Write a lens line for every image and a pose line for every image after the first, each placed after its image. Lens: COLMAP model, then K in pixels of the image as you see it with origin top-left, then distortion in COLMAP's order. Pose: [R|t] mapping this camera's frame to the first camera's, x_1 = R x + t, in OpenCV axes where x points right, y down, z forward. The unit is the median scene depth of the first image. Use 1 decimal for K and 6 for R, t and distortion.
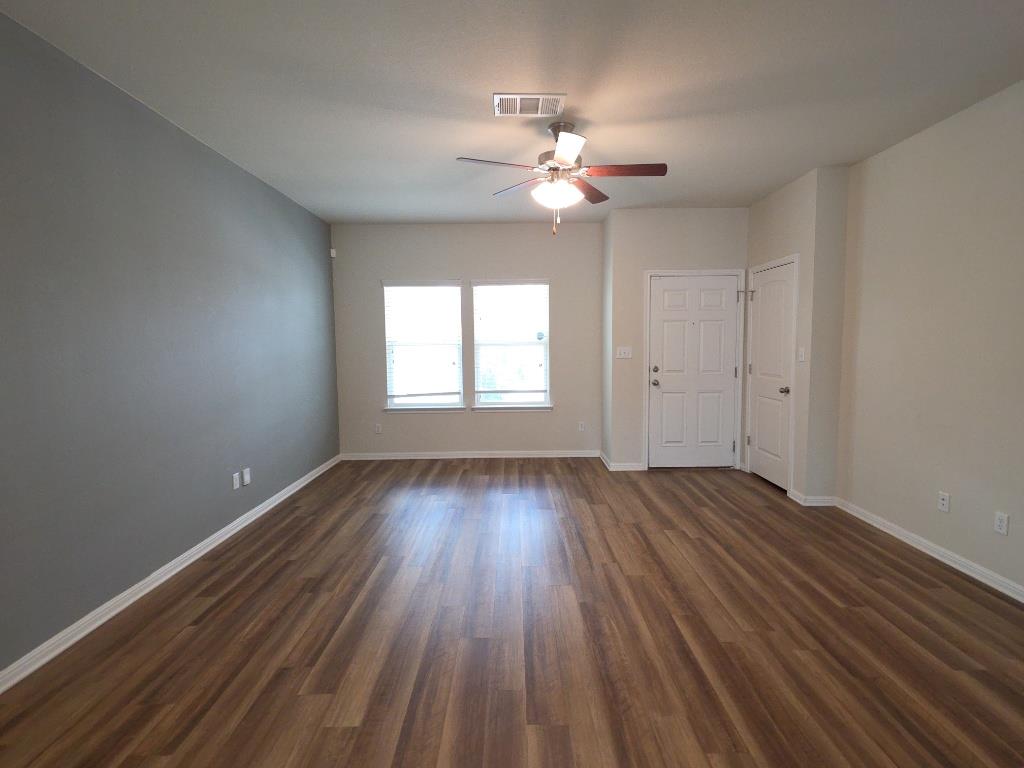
lens RADIAL K [[454.0, 0, 512.0], [0, 454.0, 384.0], [0, 0, 1]] dist [0.000135, -0.000012]
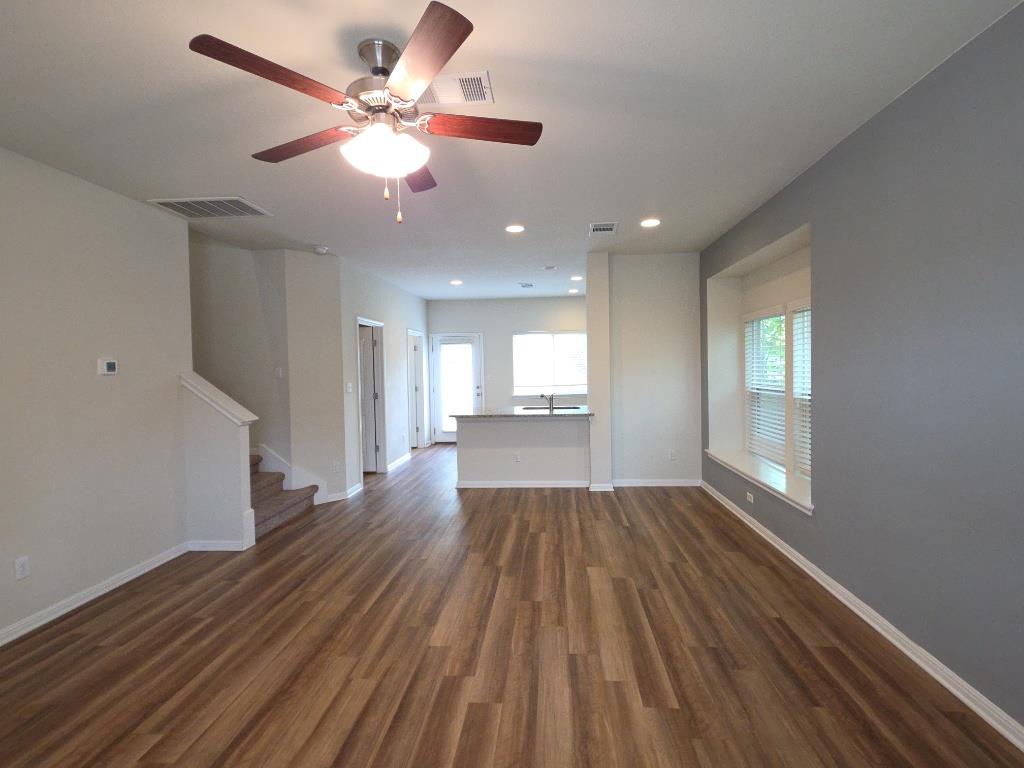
lens RADIAL K [[454.0, 0, 512.0], [0, 454.0, 384.0], [0, 0, 1]] dist [0.000135, -0.000012]
pose [[-0.995635, 0.026060, 0.089625, -0.131165], [0.037813, 0.990522, 0.132048, -0.196172], [-0.085334, 0.134860, -0.987183, 1.796246]]
